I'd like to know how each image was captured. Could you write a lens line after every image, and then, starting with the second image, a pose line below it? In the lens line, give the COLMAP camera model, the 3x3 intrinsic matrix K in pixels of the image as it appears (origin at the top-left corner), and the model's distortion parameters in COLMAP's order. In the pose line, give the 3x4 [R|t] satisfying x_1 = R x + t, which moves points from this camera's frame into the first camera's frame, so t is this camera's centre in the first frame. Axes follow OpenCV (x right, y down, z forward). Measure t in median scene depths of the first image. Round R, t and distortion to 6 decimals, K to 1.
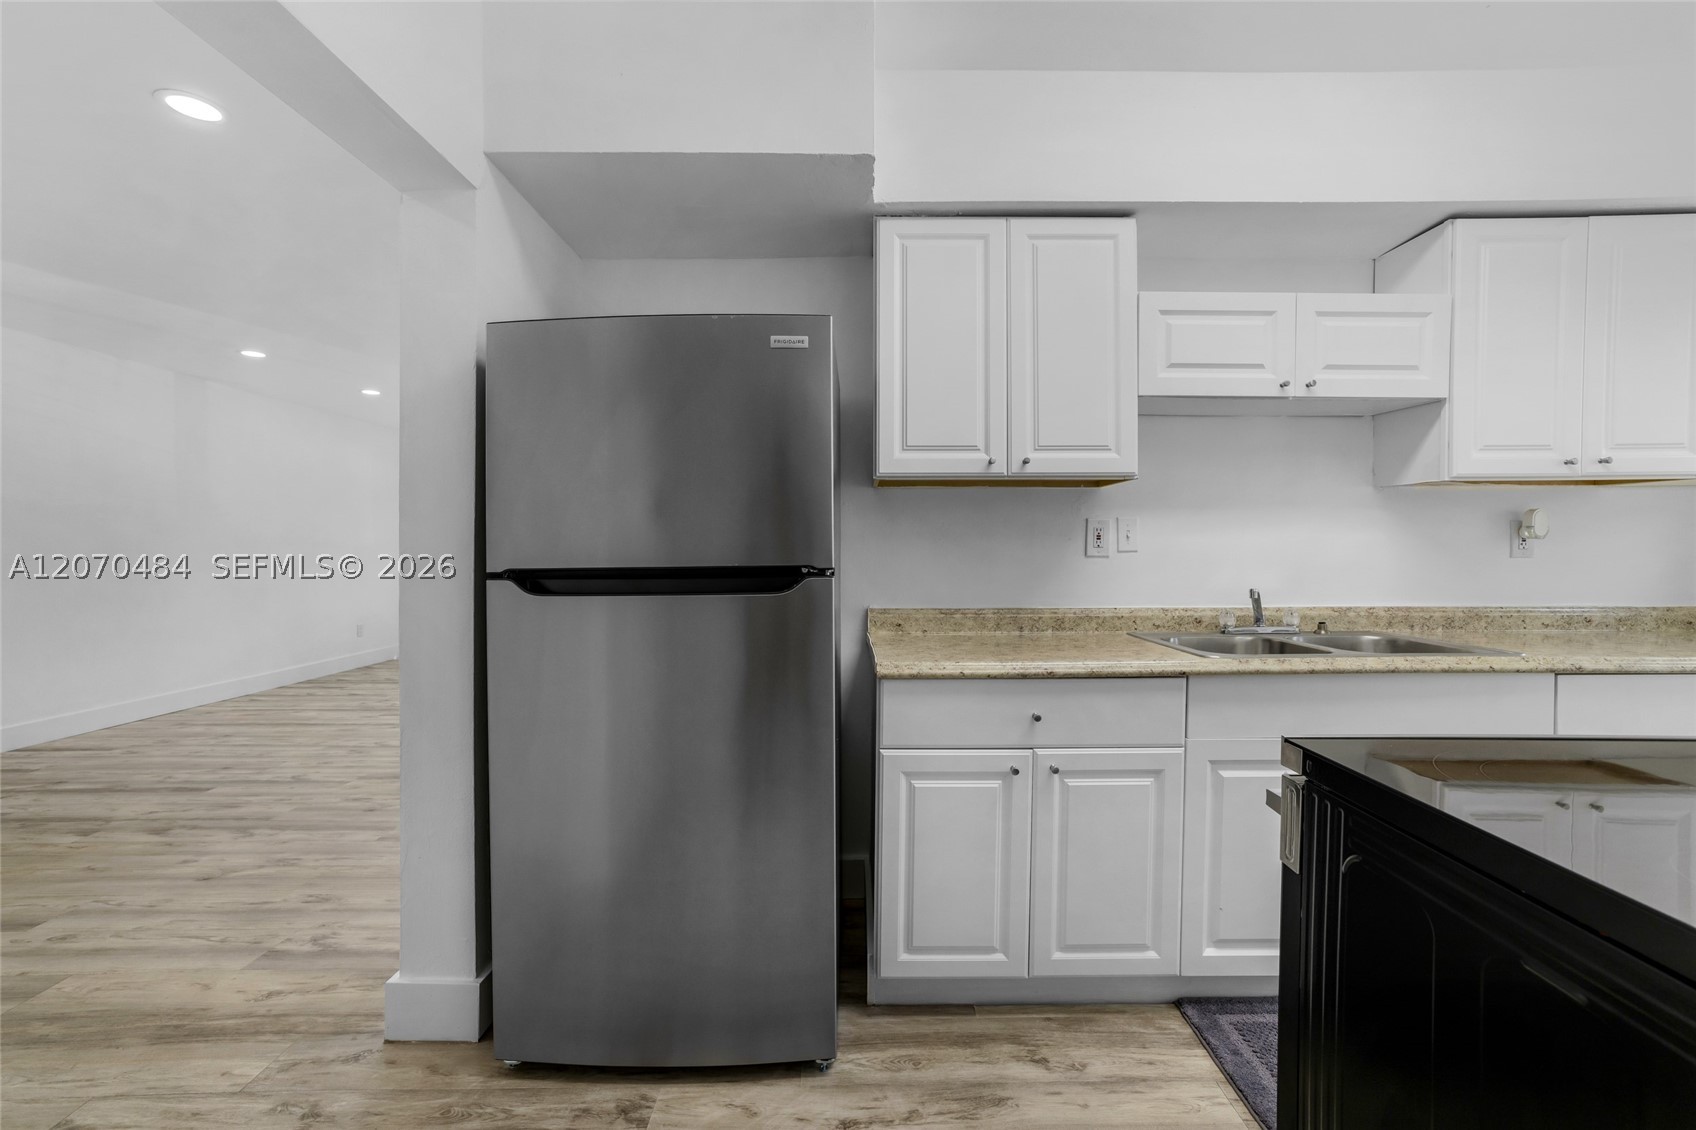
lens RADIAL K [[723.1, 0, 862.2], [0, 723.1, 552.8], [0, 0, 1]] dist [-0.042885, 0.020703]
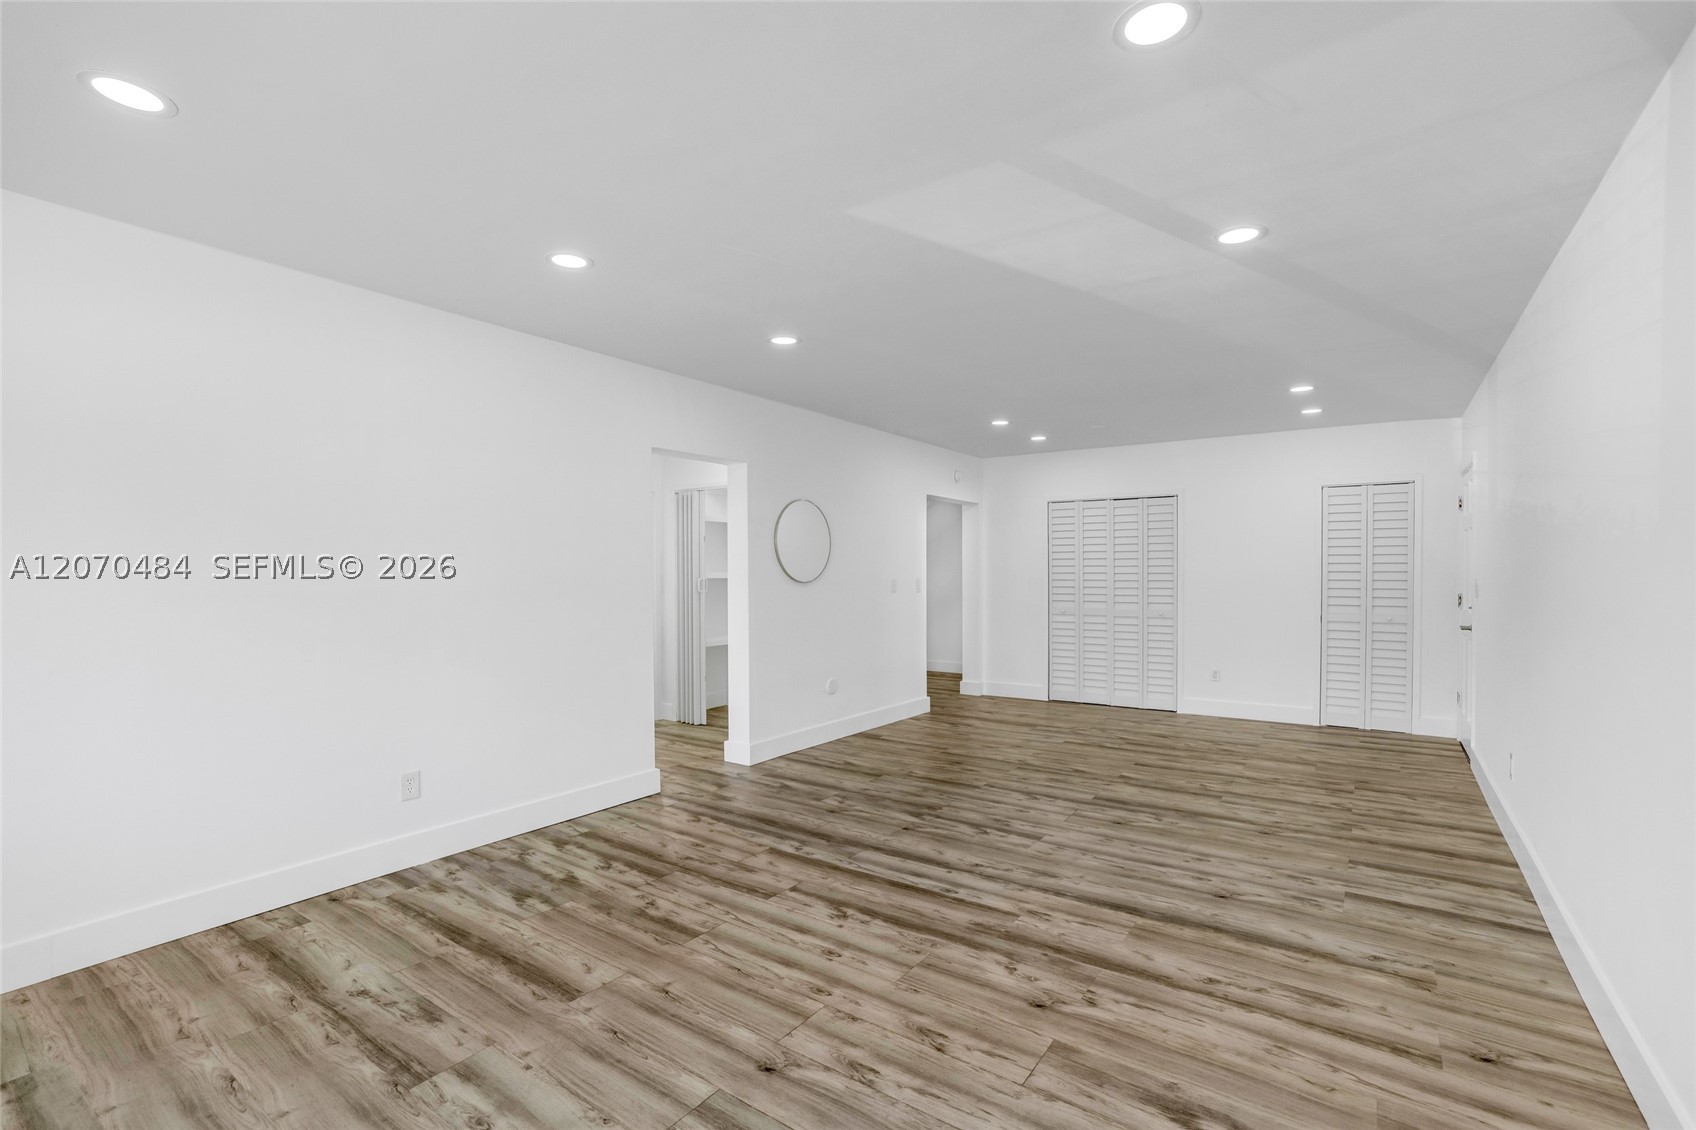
lens RADIAL K [[765.1, 0, 837.8], [0, 765.1, 571.3], [0, 0, 1]] dist [-0.058237, 0.037231]
pose [[-0.803084, 0.010593, 0.595772, -1.946632], [0.012793, 0.999918, -0.000533, -0.047771], [-0.595728, 0.007194, -0.803154, 3.269900]]
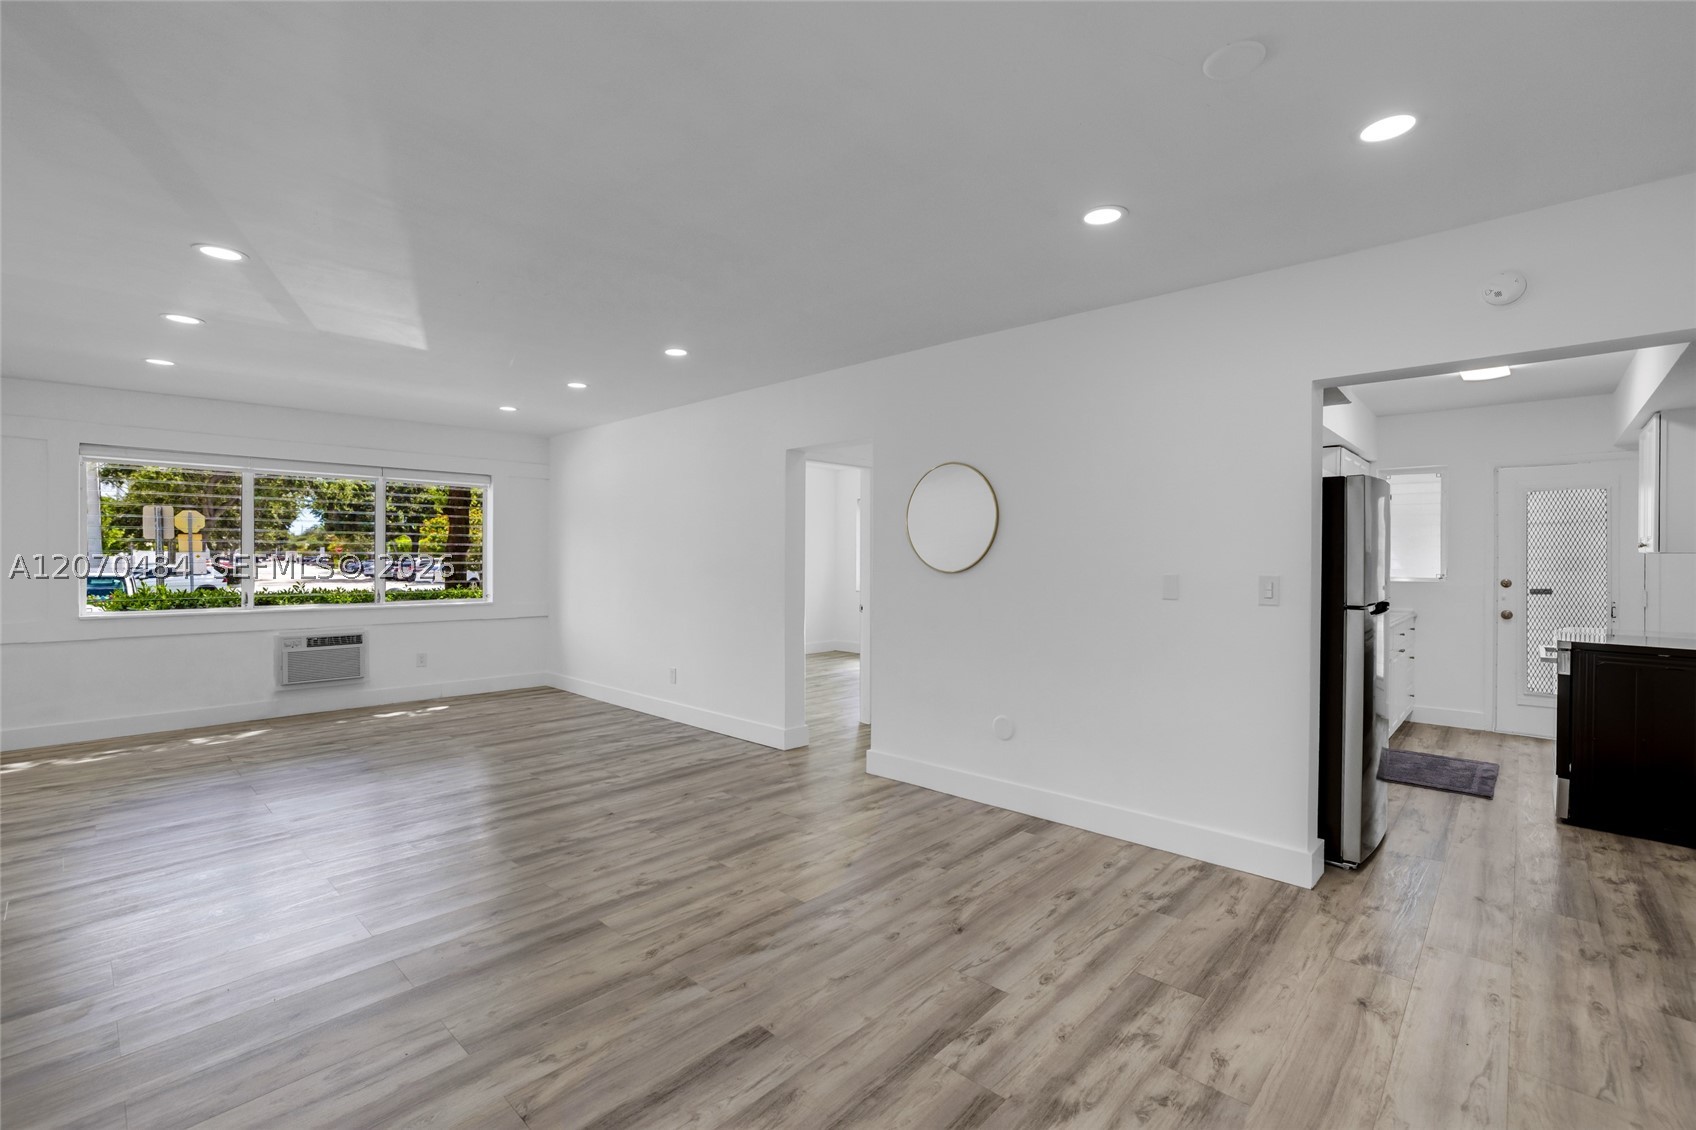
lens RADIAL K [[737.7, 0, 854.1], [0, 737.7, 560.9], [0, 0, 1]] dist [-0.052017, 0.029395]
pose [[0.684888, 0.007704, 0.728608, -1.906874], [-0.004682, 0.999970, -0.006173, -0.052222], [-0.728633, 0.000816, 0.684904, 0.439110]]
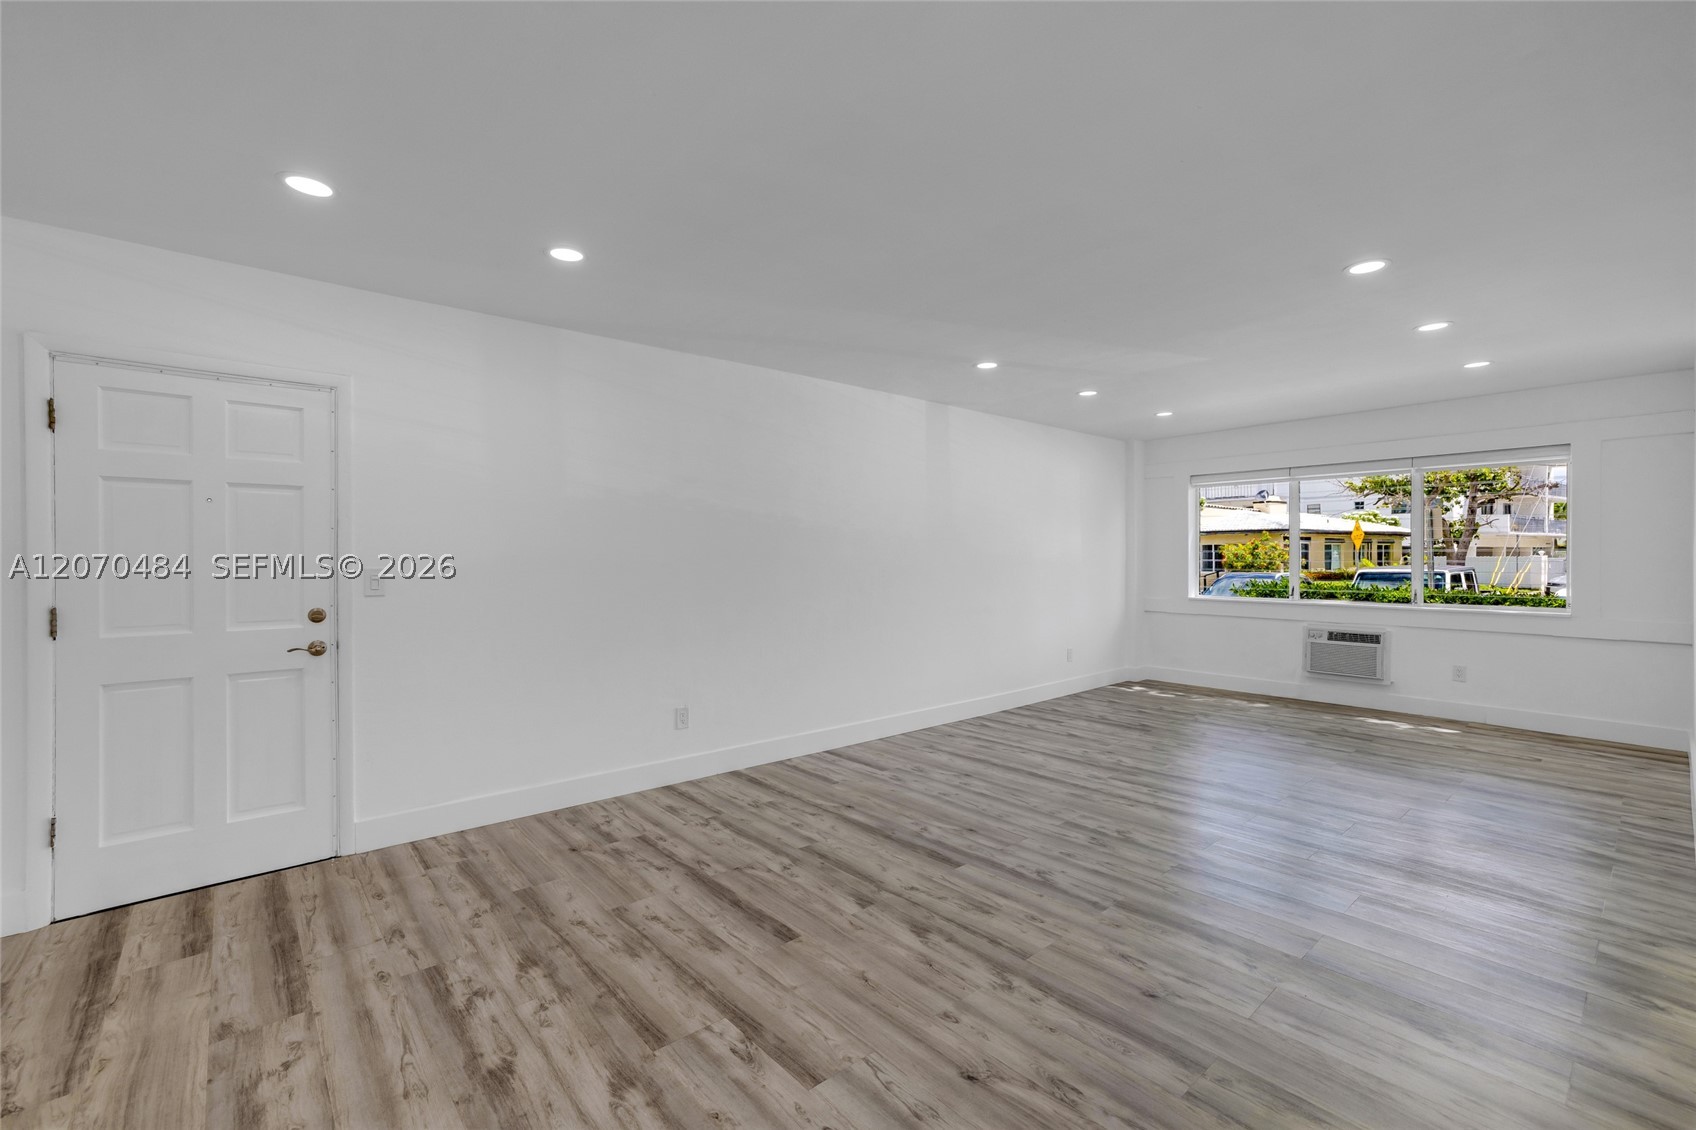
lens RADIAL K [[737.7, 0, 854.1], [0, 737.7, 560.9], [0, 0, 1]] dist [-0.052017, 0.029395]
pose [[0.654204, 0.011070, -0.756237, -0.500267], [-0.006786, 0.999939, 0.008767, -0.062760], [0.756288, -0.000603, 0.654239, 0.474557]]
